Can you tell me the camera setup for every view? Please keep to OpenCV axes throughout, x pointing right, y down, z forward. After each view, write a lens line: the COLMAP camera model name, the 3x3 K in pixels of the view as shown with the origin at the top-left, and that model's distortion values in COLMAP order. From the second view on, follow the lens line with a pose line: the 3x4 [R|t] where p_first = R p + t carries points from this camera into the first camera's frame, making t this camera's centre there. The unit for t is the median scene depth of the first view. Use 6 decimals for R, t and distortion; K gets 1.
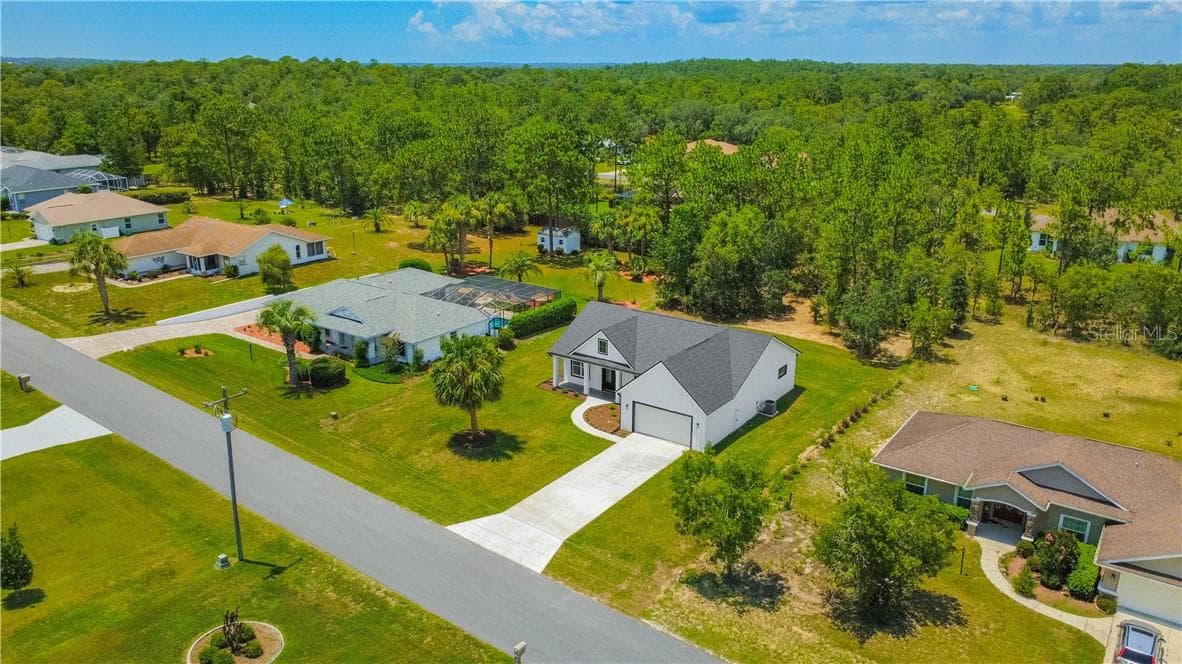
lens RADIAL K [[863.0, 0, 591.0], [0, 863.0, 332.0], [0, 0, 1]] dist [0.005261, 0.000333]
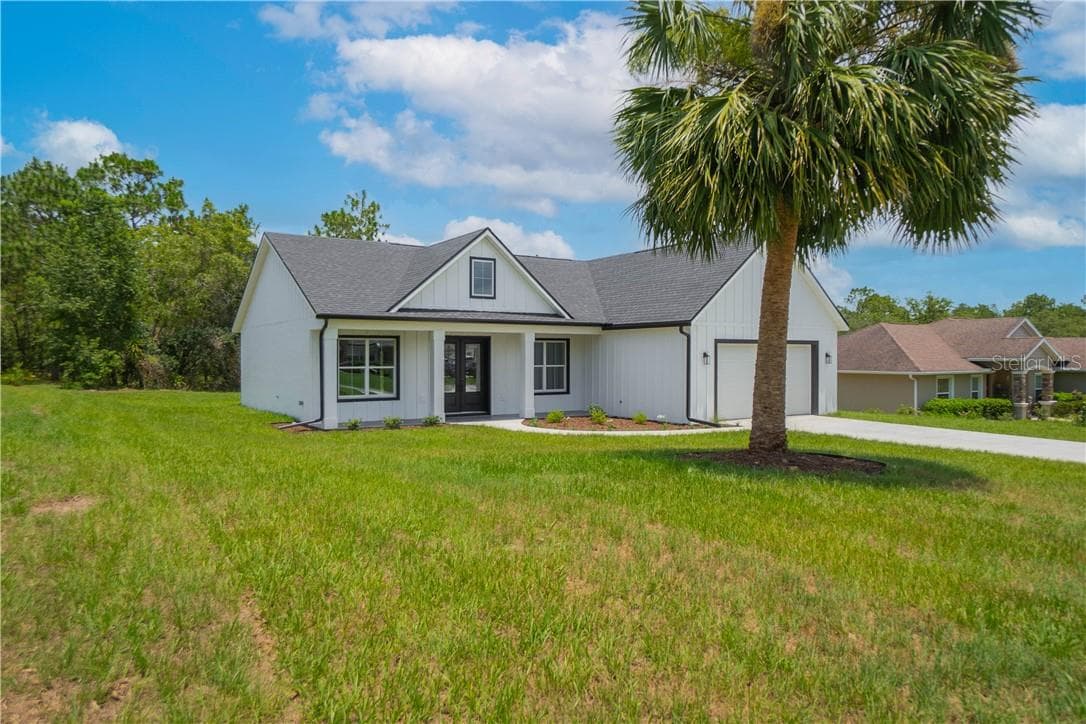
lens RADIAL K [[722.9, 0, 543.0], [0, 722.9, 362.0], [0, 0, 1]] dist [-0.000395, 0.000731]
pose [[0.359202, -0.007482, 0.933230, -0.275999], [0.276619, 0.955886, -0.098808, 0.091951], [-0.891322, 0.293641, 0.345426, 0.864056]]
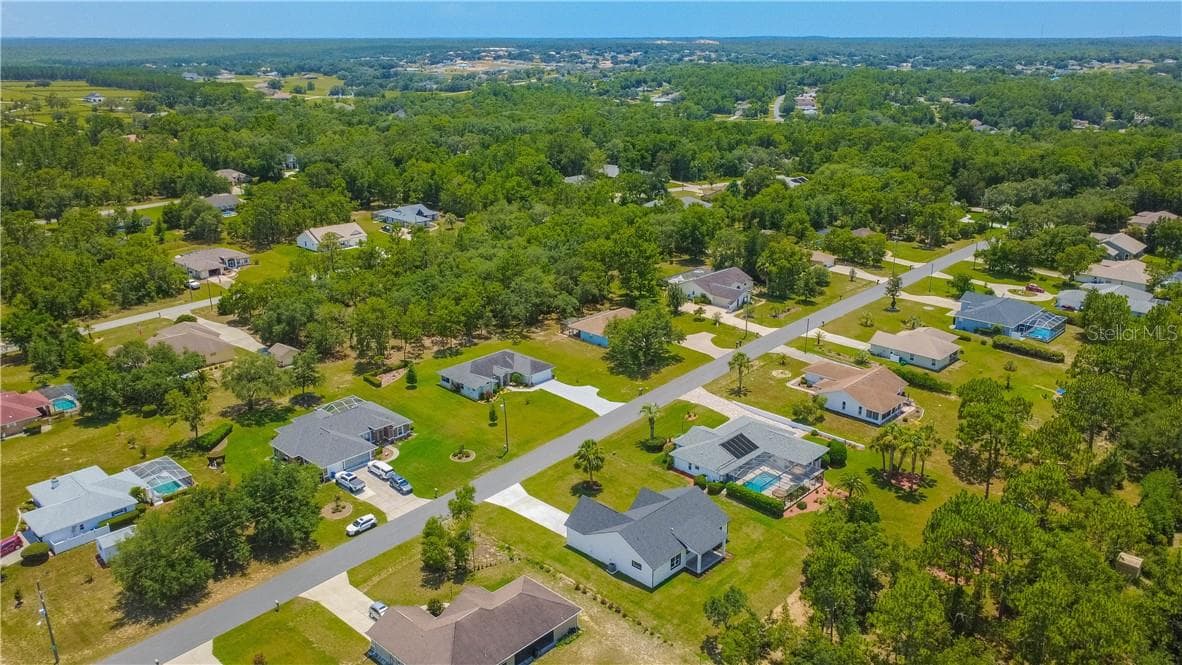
lens RADIAL K [[888.1, 0, 591.0], [0, 888.1, 332.5], [0, 0, 1]] dist [0.000883, 0.002223]
pose [[-0.131793, 0.315460, -0.939742, 1.660382], [-0.295023, 0.892570, 0.341000, -0.887736], [0.946357, 0.322187, -0.024567, 0.818526]]
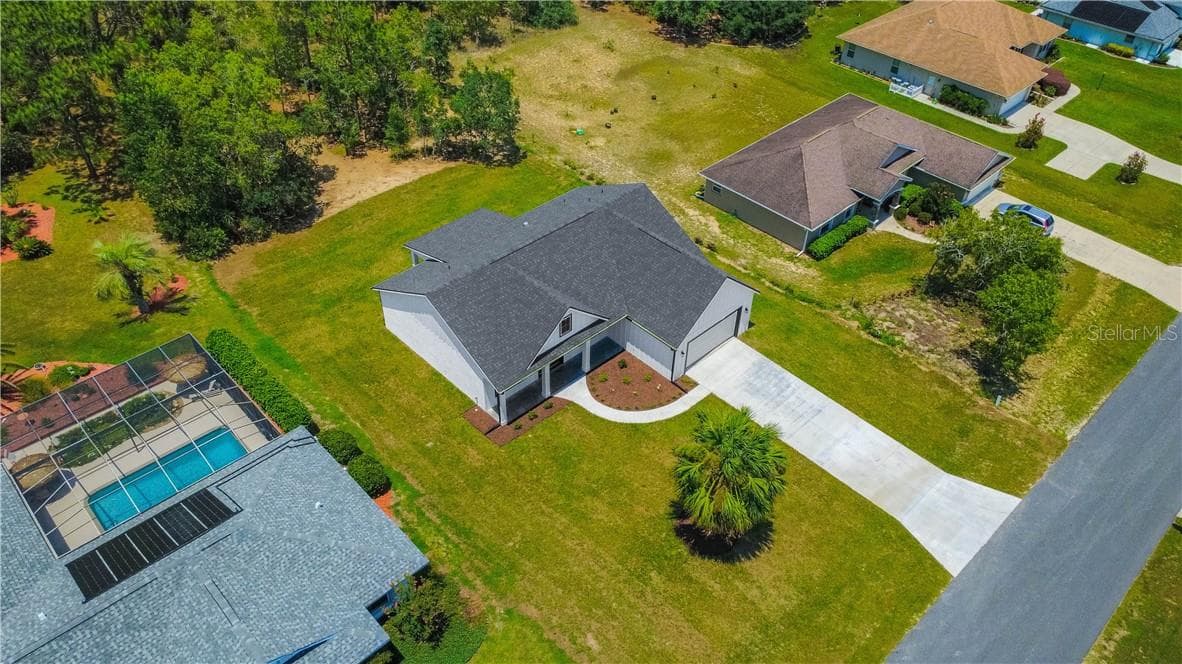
lens RADIAL K [[863.0, 0, 591.0], [0, 863.0, 332.0], [0, 0, 1]] dist [0.005261, 0.000333]
pose [[0.180936, -0.642422, 0.744686, -0.497611], [0.277044, 0.759813, 0.588159, -0.377559], [-0.943668, 0.099892, 0.315456, 0.752479]]
